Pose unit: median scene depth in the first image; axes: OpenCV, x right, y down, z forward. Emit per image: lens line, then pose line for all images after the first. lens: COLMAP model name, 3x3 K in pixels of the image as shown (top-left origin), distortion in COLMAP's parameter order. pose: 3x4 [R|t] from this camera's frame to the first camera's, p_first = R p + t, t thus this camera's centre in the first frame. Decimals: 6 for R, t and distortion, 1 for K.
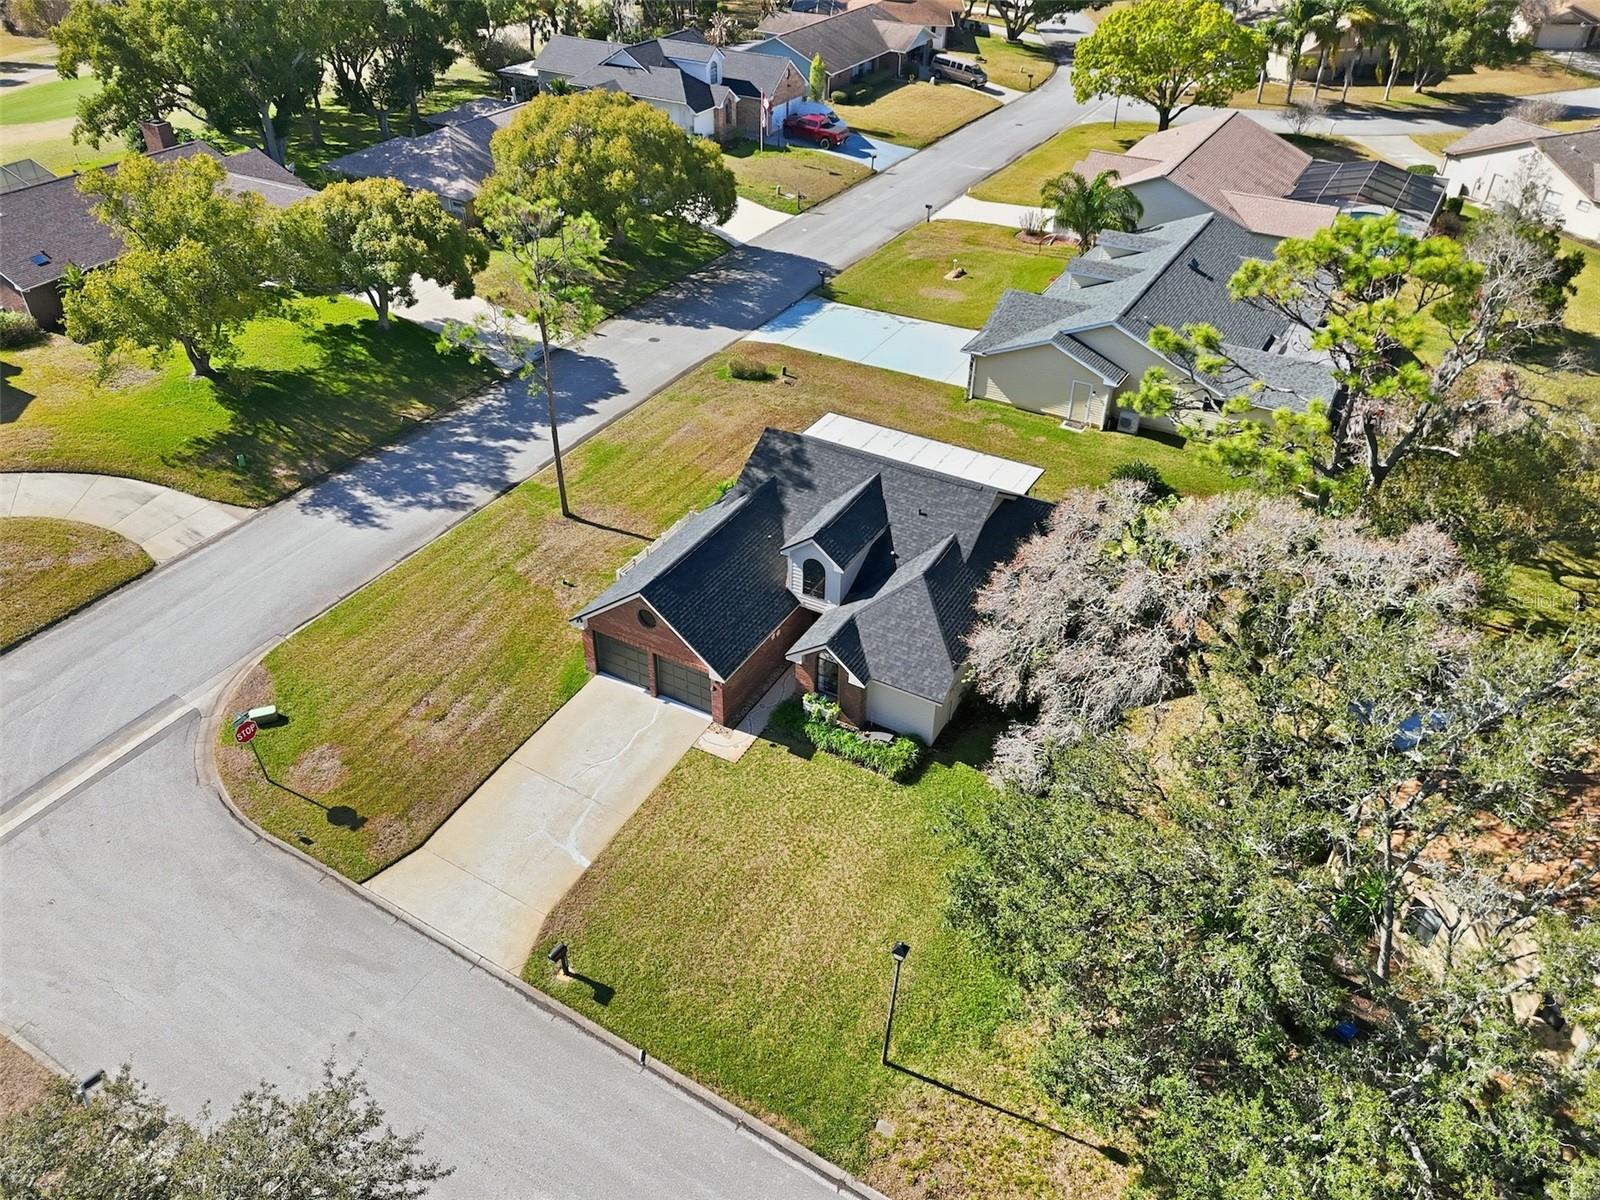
lens RADIAL K [[1181.3, 0, 796.9], [0, 1181.3, 601.7], [0, 0, 1]] dist [0.058829, -0.039668]
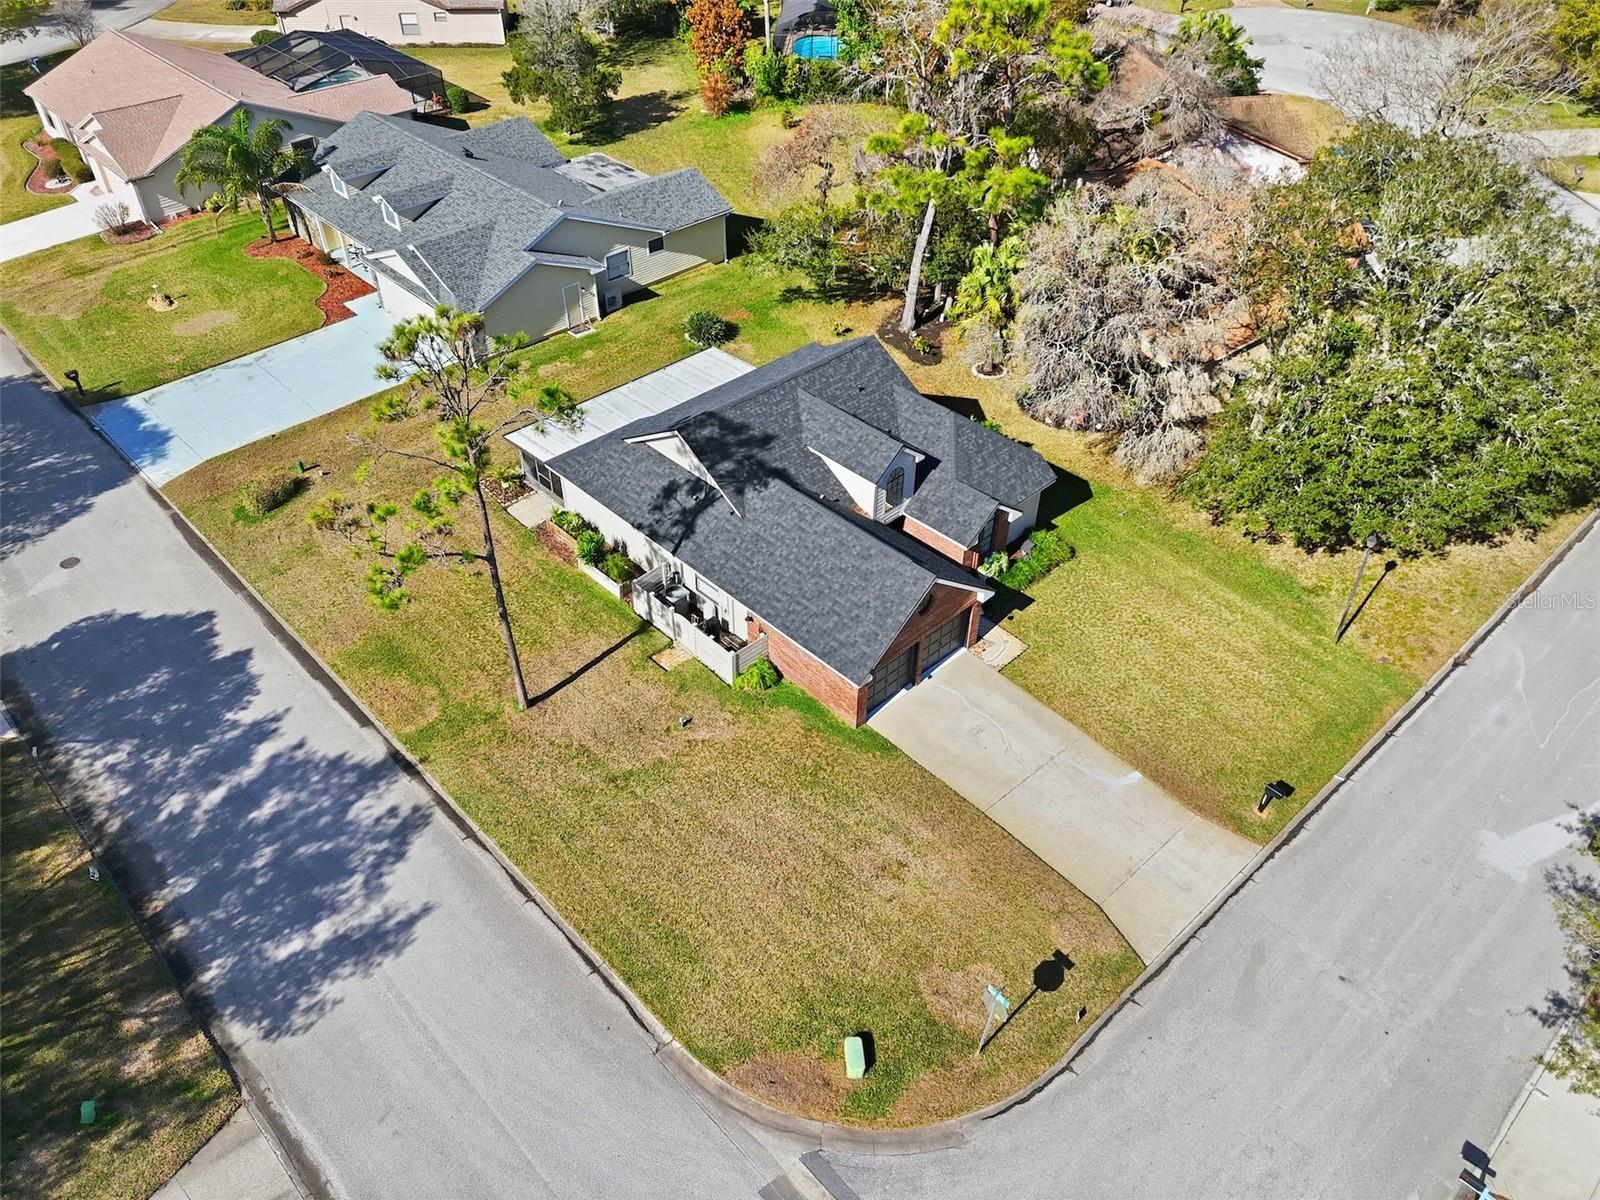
lens RADIAL K [[1181.3, 0, 796.9], [0, 1181.3, 601.7], [0, 0, 1]] dist [0.058829, -0.039668]
pose [[0.281583, -0.628557, 0.725001, -0.712918], [0.559206, 0.721496, 0.408329, -0.363564], [-0.779744, 0.290447, 0.554654, 0.496215]]
